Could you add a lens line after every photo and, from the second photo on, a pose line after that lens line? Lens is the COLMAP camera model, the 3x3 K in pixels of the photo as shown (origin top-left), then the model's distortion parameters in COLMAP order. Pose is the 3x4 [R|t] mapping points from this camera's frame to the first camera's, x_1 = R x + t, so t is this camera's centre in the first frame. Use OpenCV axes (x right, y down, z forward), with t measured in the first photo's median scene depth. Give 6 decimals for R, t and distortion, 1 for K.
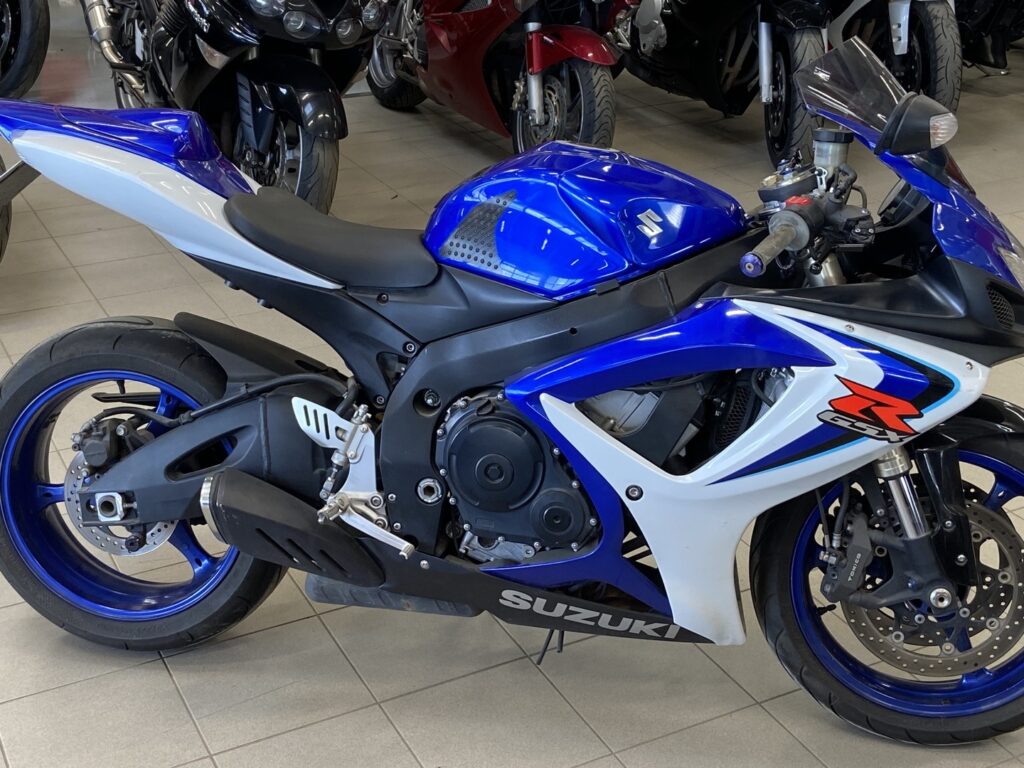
lens RADIAL K [[1440.0, 0, 512.0], [0, 1440.0, 384.0], [0, 0, 1]] dist [0.021259, 0.040281]
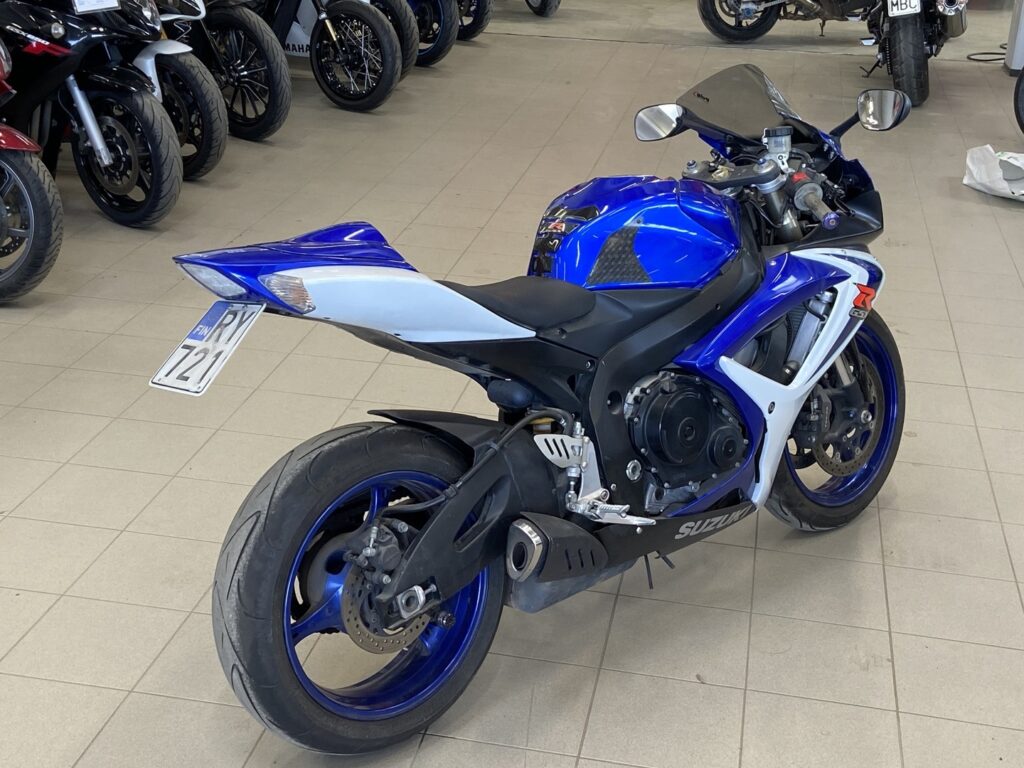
lens RADIAL K [[1440.0, 0, 512.0], [0, 1440.0, 384.0], [0, 0, 1]] dist [0.021259, 0.040281]
pose [[0.608430, -0.291474, 0.738144, -1.006712], [0.306229, 0.944305, 0.120467, -0.175141], [-0.732146, 0.152745, 0.663801, 0.244025]]
